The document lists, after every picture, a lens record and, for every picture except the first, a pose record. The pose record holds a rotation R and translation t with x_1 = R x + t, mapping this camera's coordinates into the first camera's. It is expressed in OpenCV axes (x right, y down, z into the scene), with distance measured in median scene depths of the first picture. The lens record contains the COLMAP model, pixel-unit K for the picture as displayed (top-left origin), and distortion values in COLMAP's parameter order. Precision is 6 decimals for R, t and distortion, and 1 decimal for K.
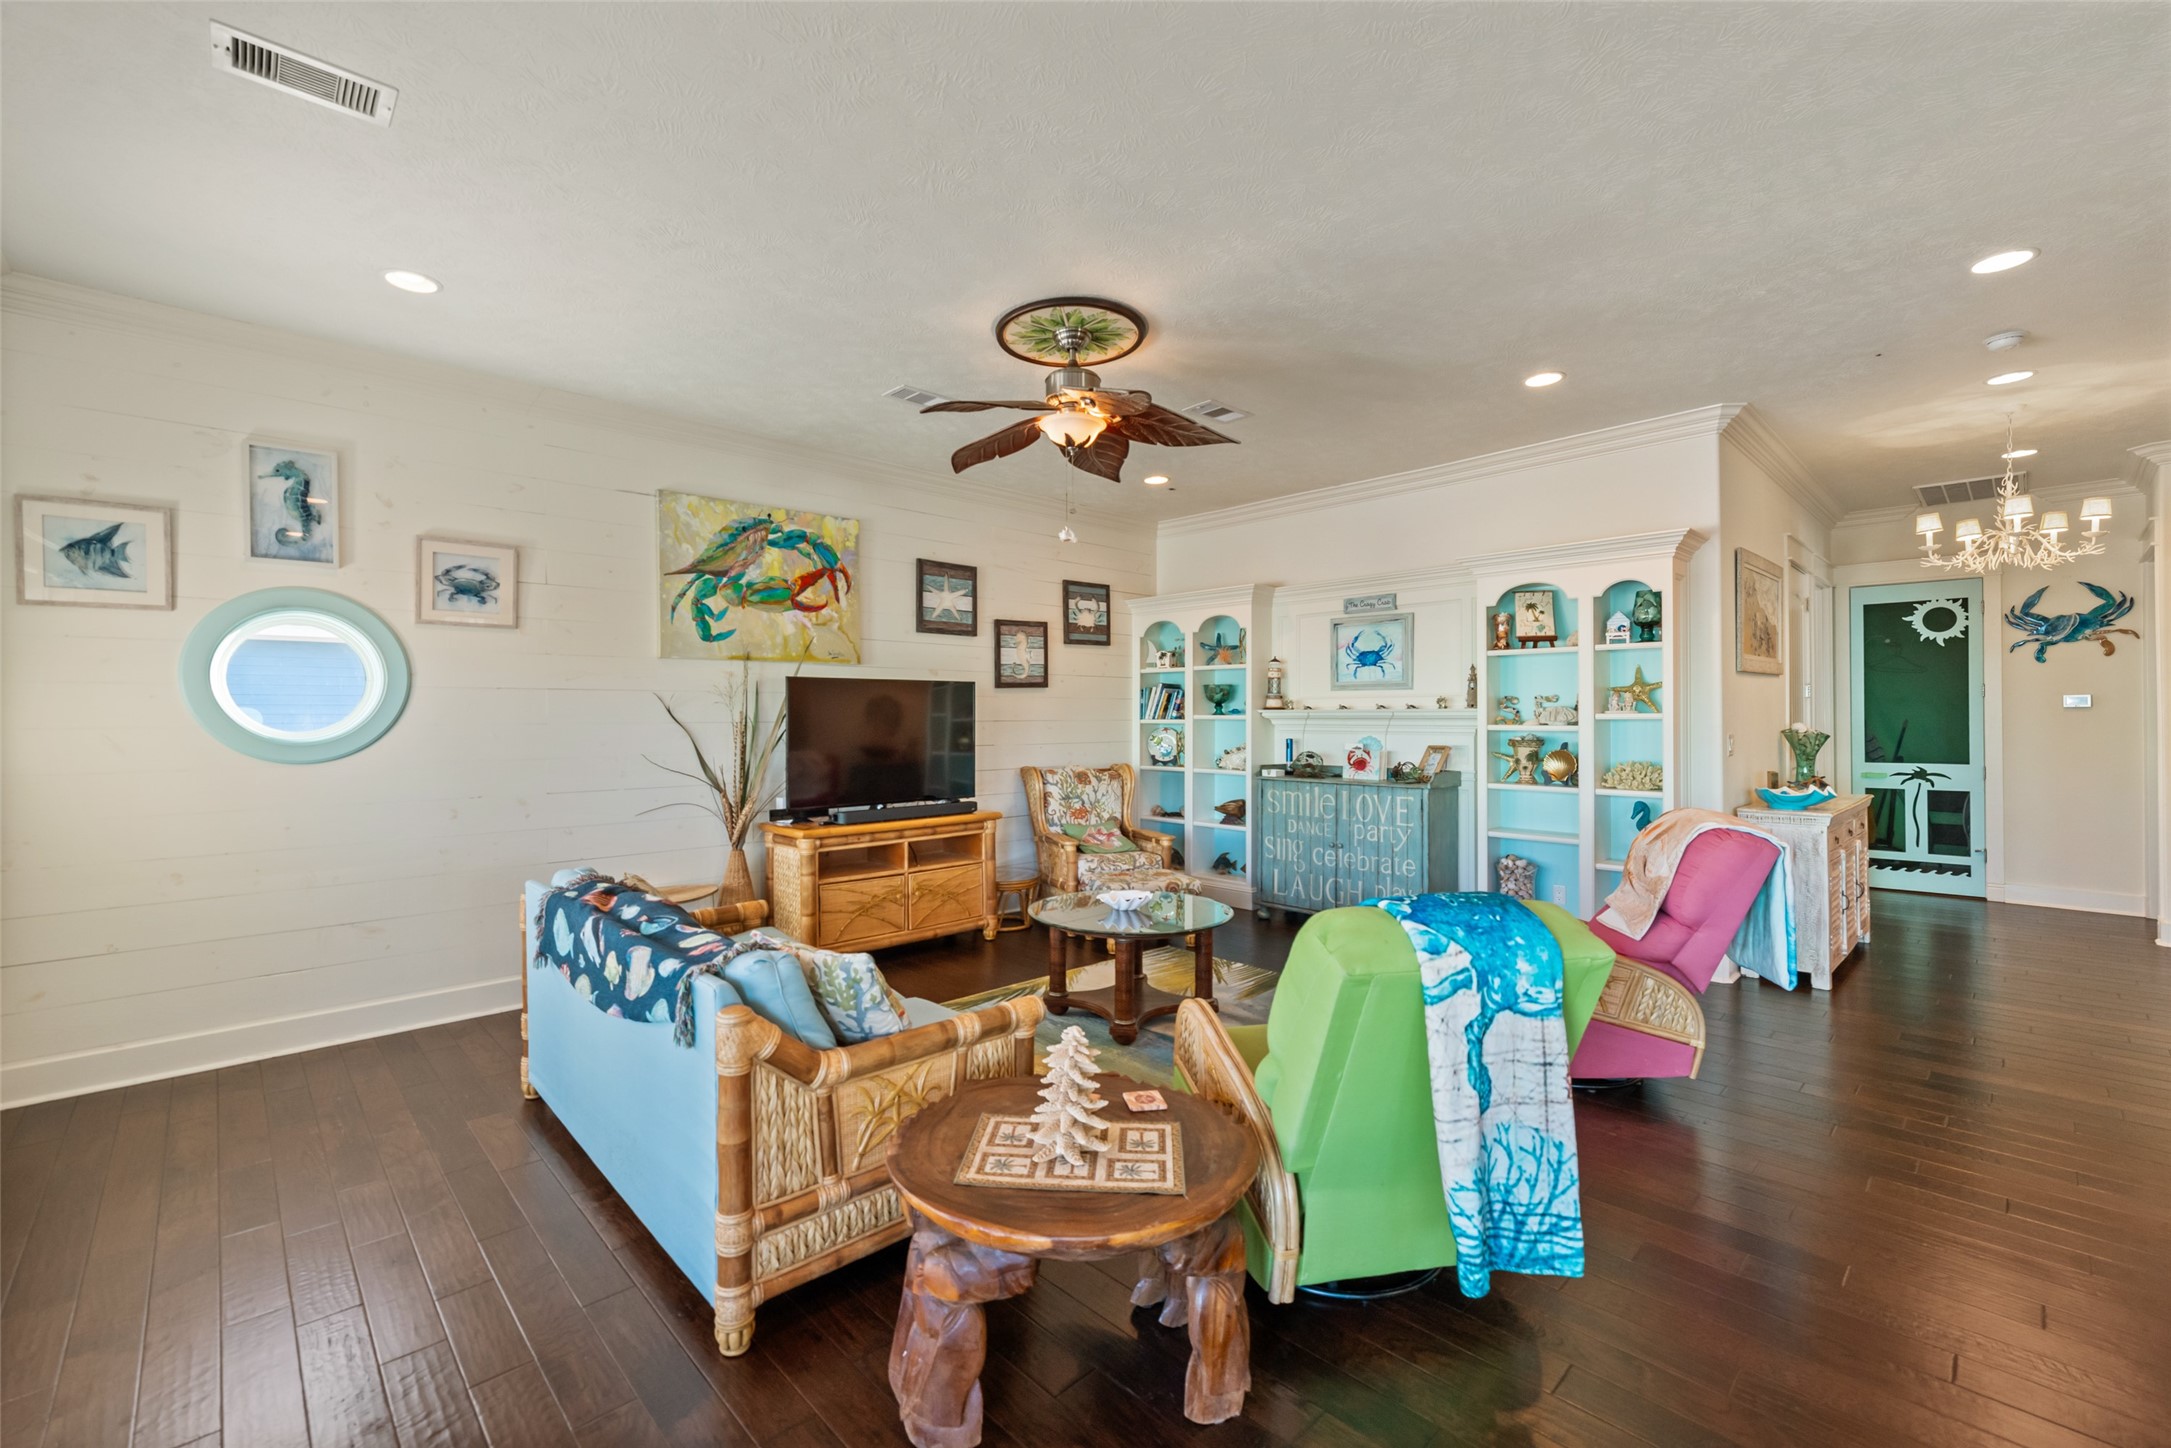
lens RADIAL K [[904.4, 0, 1070.3], [0, 904.4, 716.5], [0, 0, 1]] dist [-0.004202, 0.001676]
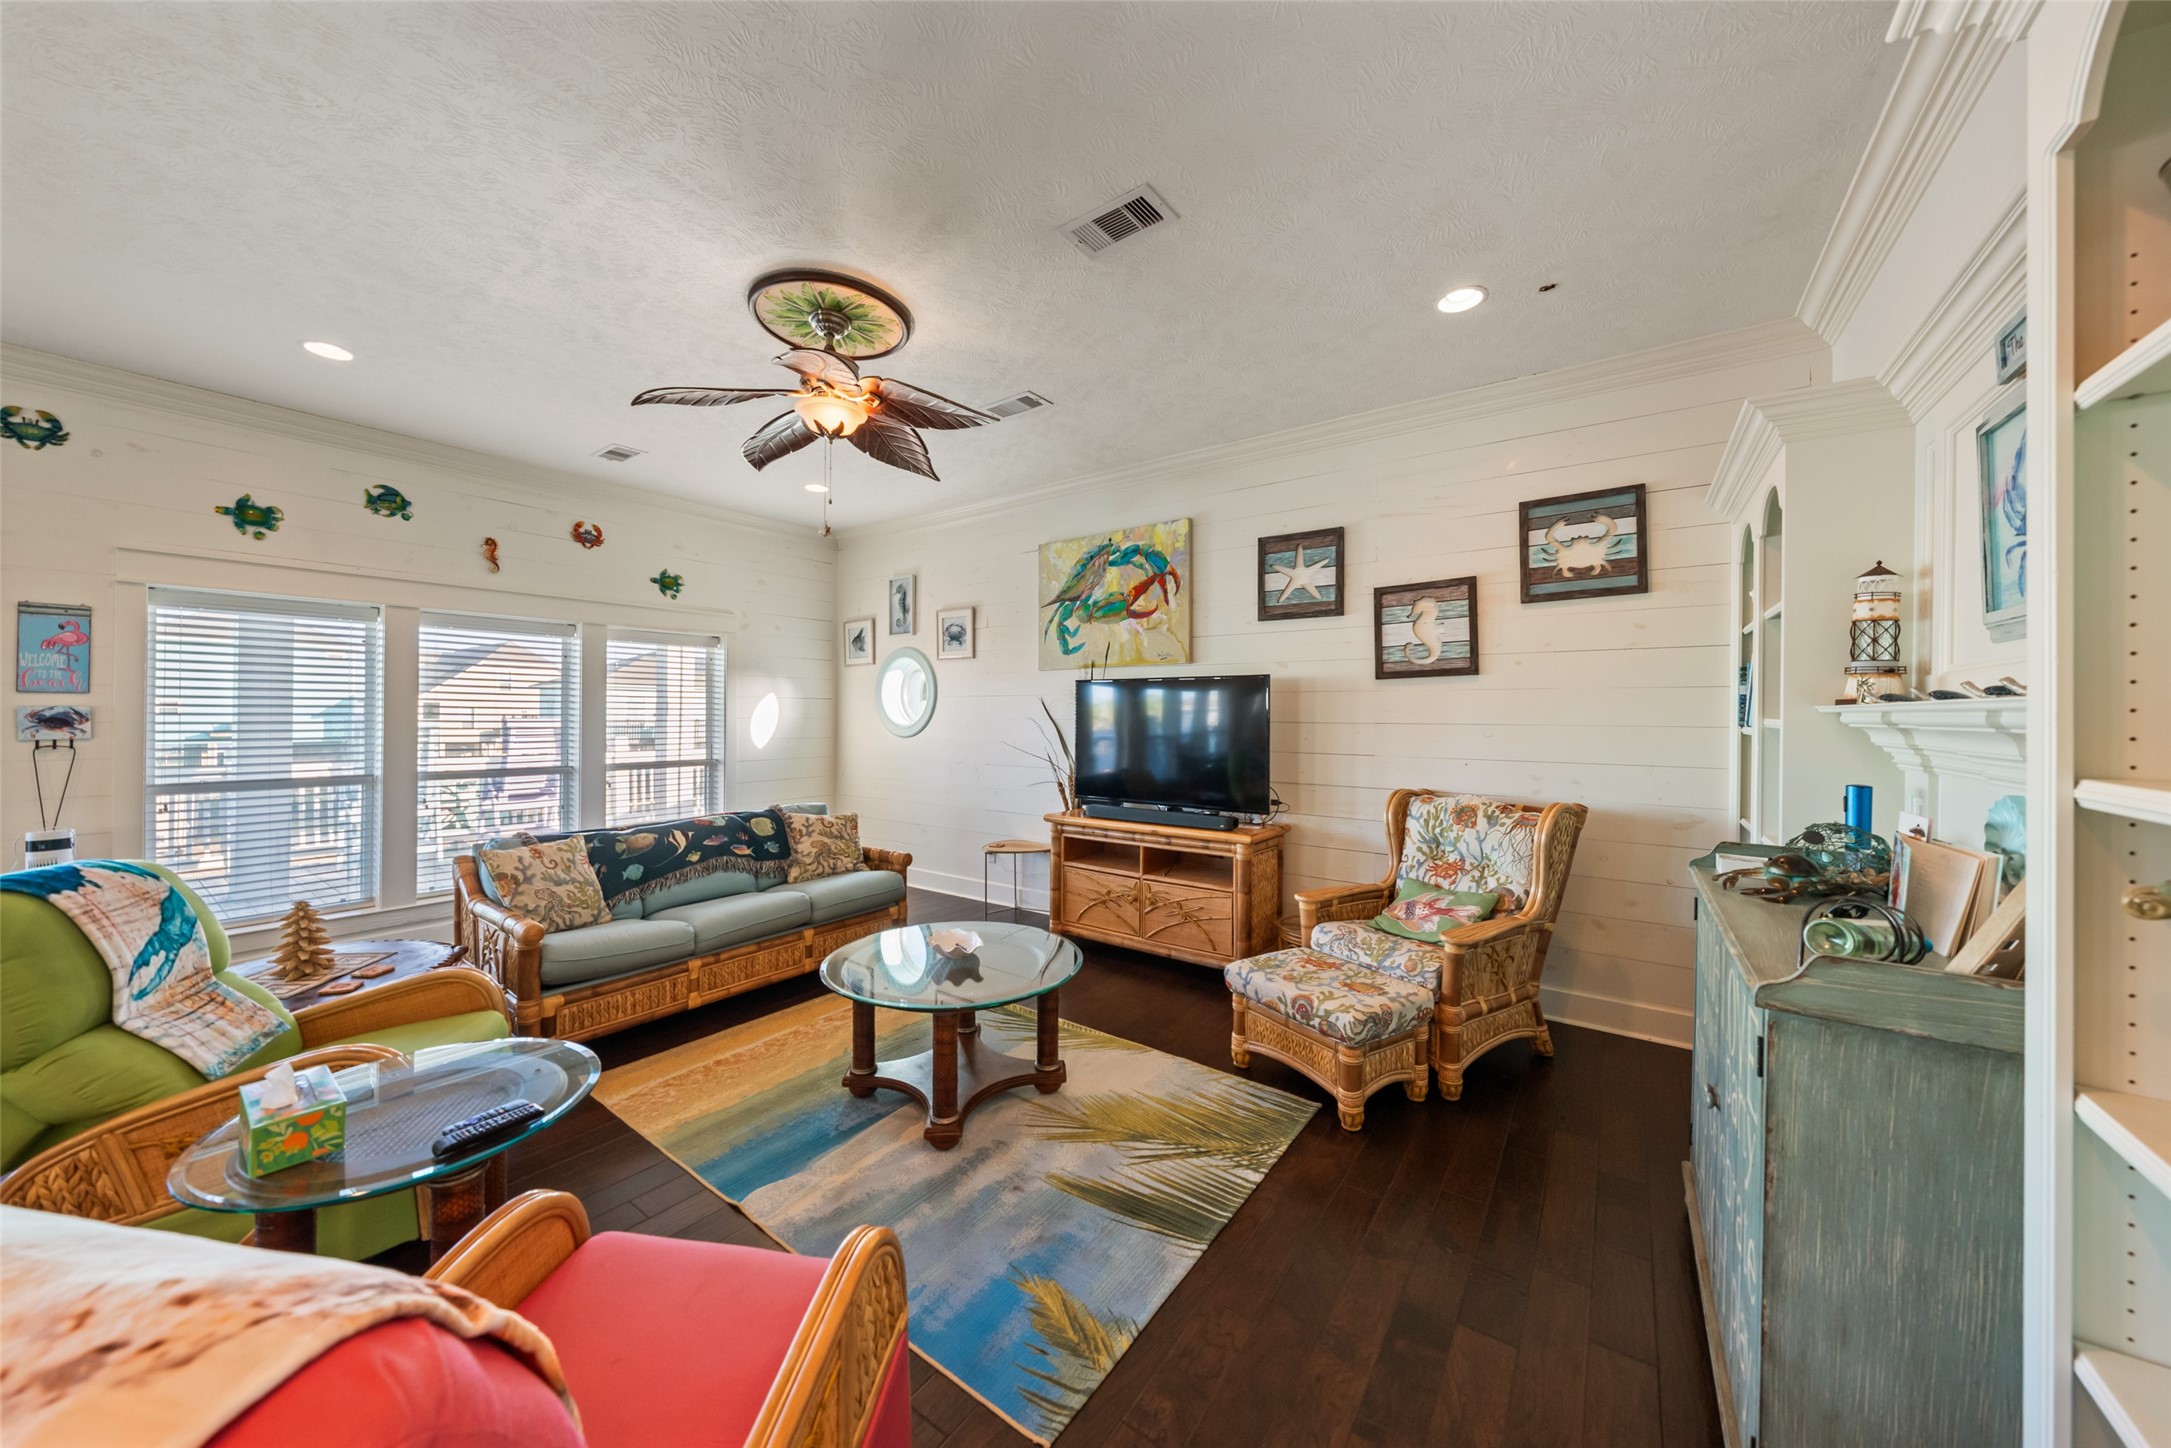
lens RADIAL K [[743.5, 0, 1075.0], [0, 743.5, 712.8], [0, 0, 1]] dist [-0.008642, 0.001137]
pose [[0.184509, 0.001457, -0.982830, 0.587957], [-0.005575, 0.999984, 0.000435, -0.003396], [0.982815, 0.005399, 0.184514, 0.790338]]
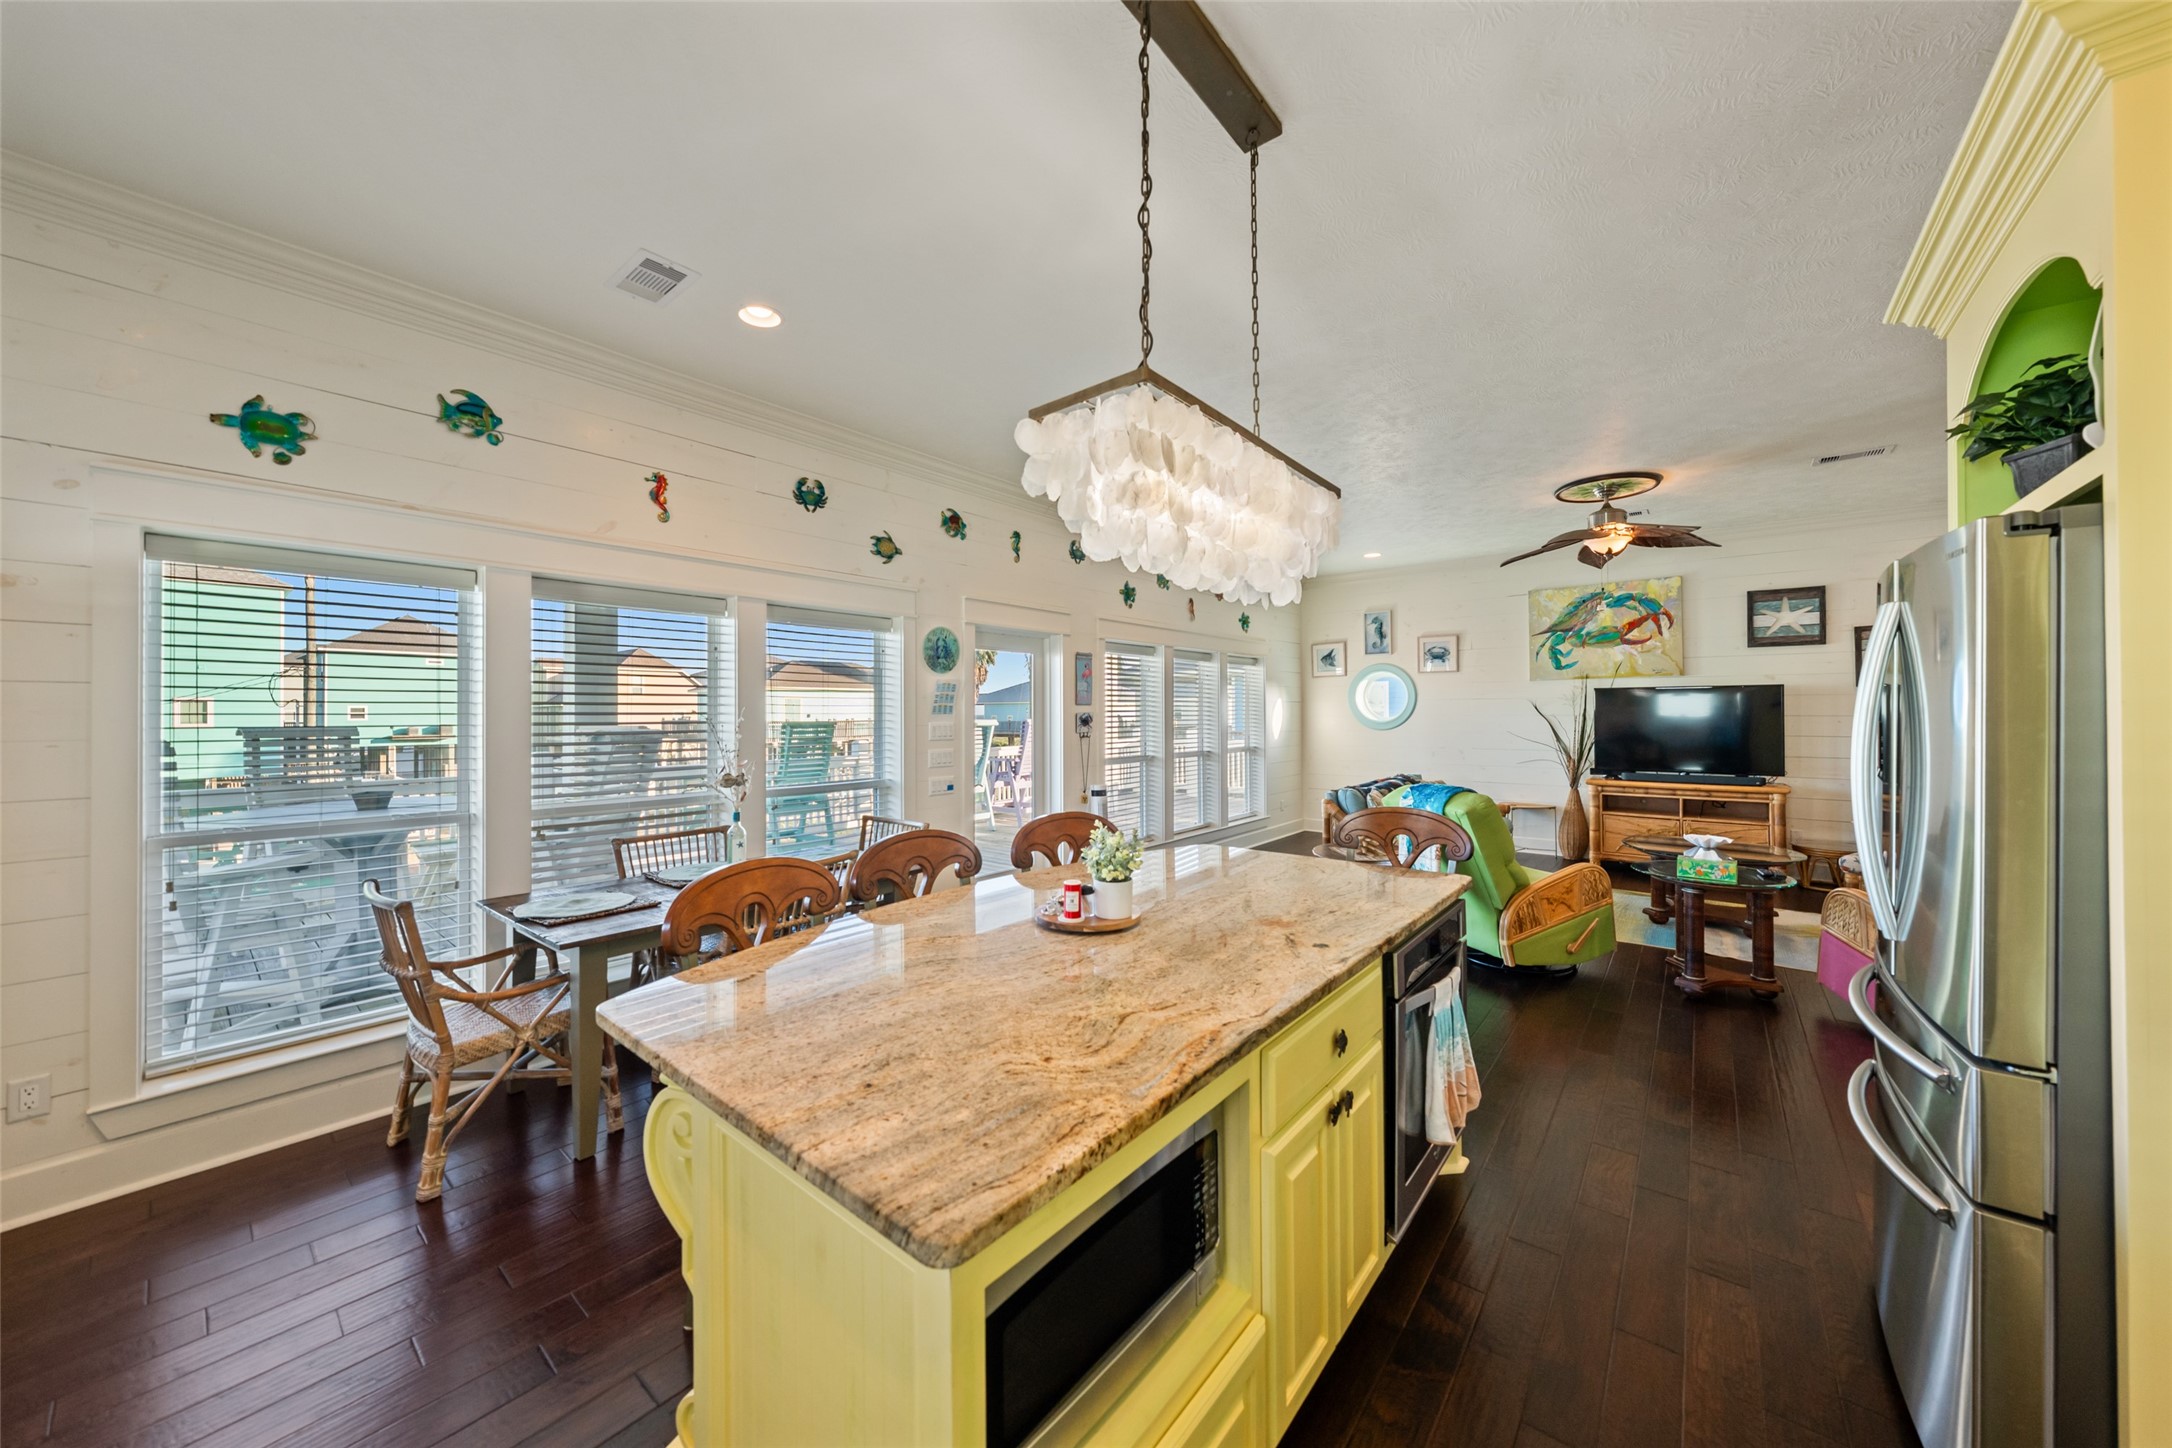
lens RADIAL K [[743.9, 0, 1074.7], [0, 743.9, 709.5], [0, 0, 1]] dist [-0.008642, 0.001137]
pose [[0.116776, -0.001177, -0.993158, 0.895771], [0.004046, 0.999992, -0.000710, -0.007591], [0.993150, -0.003935, 0.116779, -0.109315]]
